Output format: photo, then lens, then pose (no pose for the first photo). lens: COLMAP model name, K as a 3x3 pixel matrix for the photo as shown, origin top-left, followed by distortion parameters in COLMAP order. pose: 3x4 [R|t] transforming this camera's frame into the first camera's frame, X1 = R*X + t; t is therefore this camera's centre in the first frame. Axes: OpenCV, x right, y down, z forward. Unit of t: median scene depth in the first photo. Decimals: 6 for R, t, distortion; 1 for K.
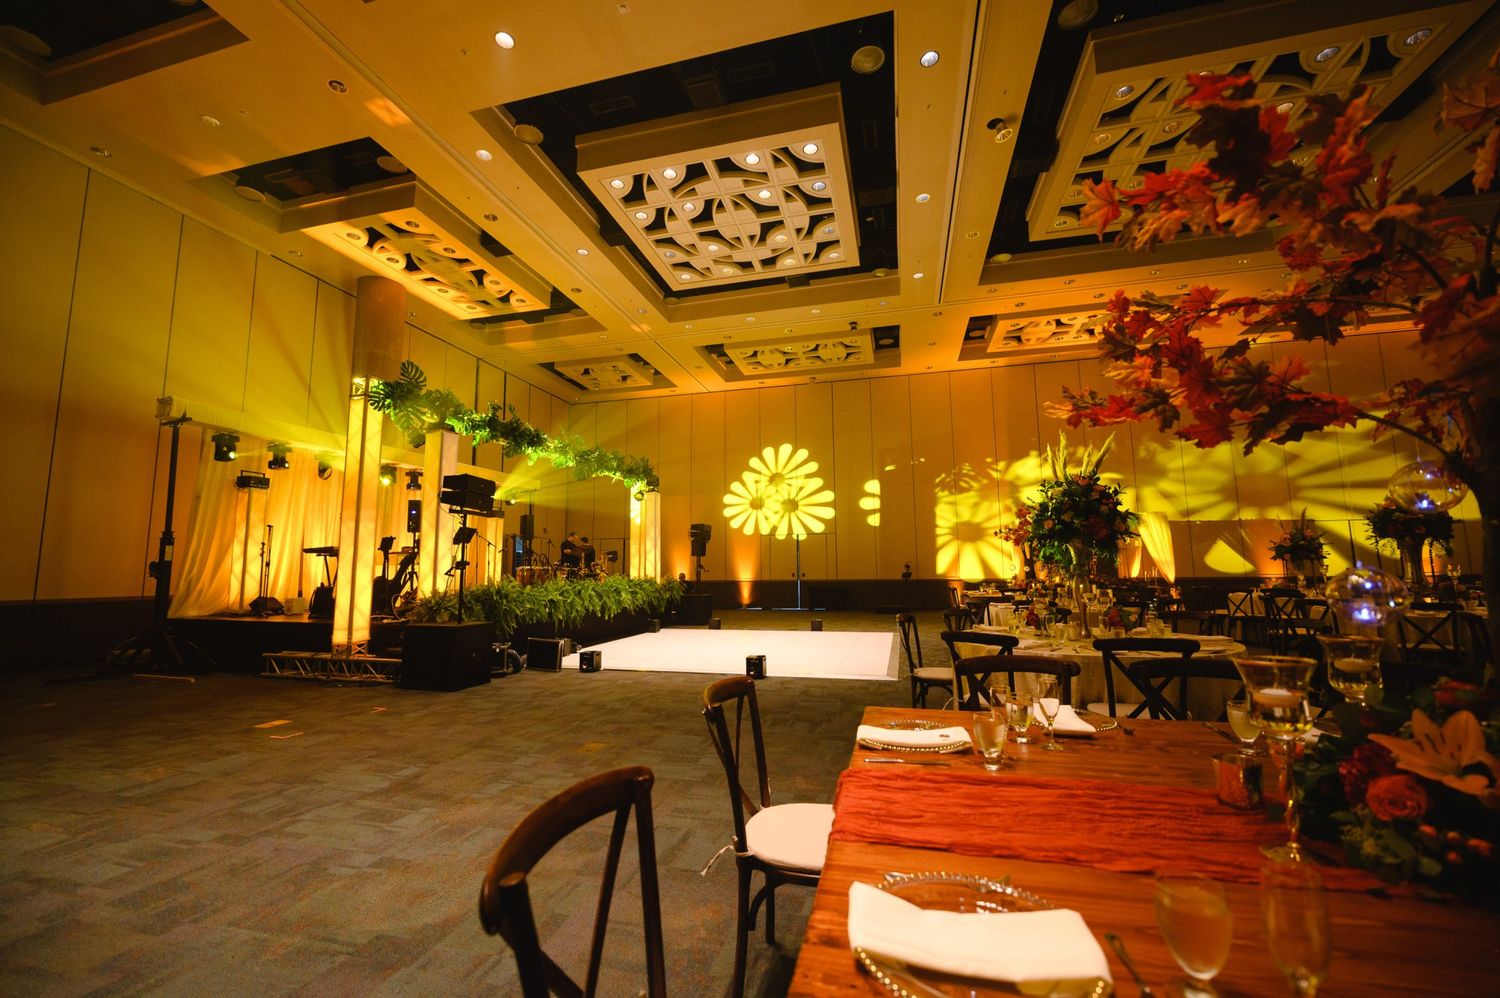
lens RADIAL K [[594.3, 0, 743.7], [0, 594.3, 501.2], [0, 0, 1]] dist [-0.009033, -0.000407]
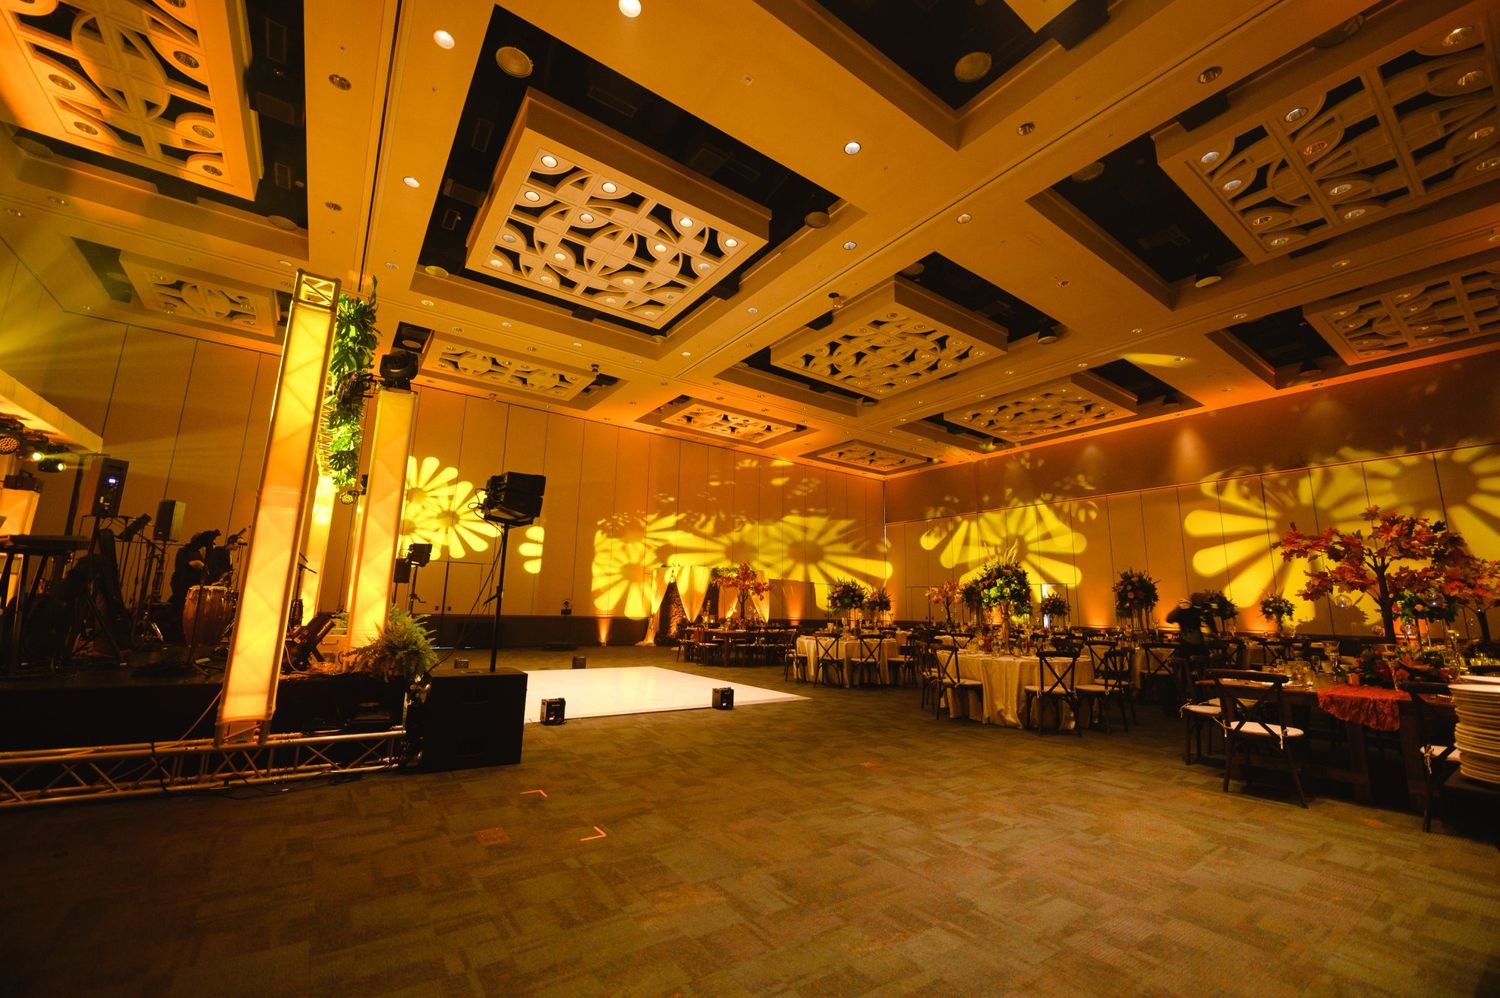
lens RADIAL K [[594.3, 0, 743.7], [0, 594.3, 501.2], [0, 0, 1]] dist [-0.009033, -0.000407]
pose [[0.643633, 0.163586, 0.747647, -0.732034], [-0.119257, 0.986394, -0.113158, 0.036452], [-0.755986, -0.016330, 0.654384, 0.236496]]
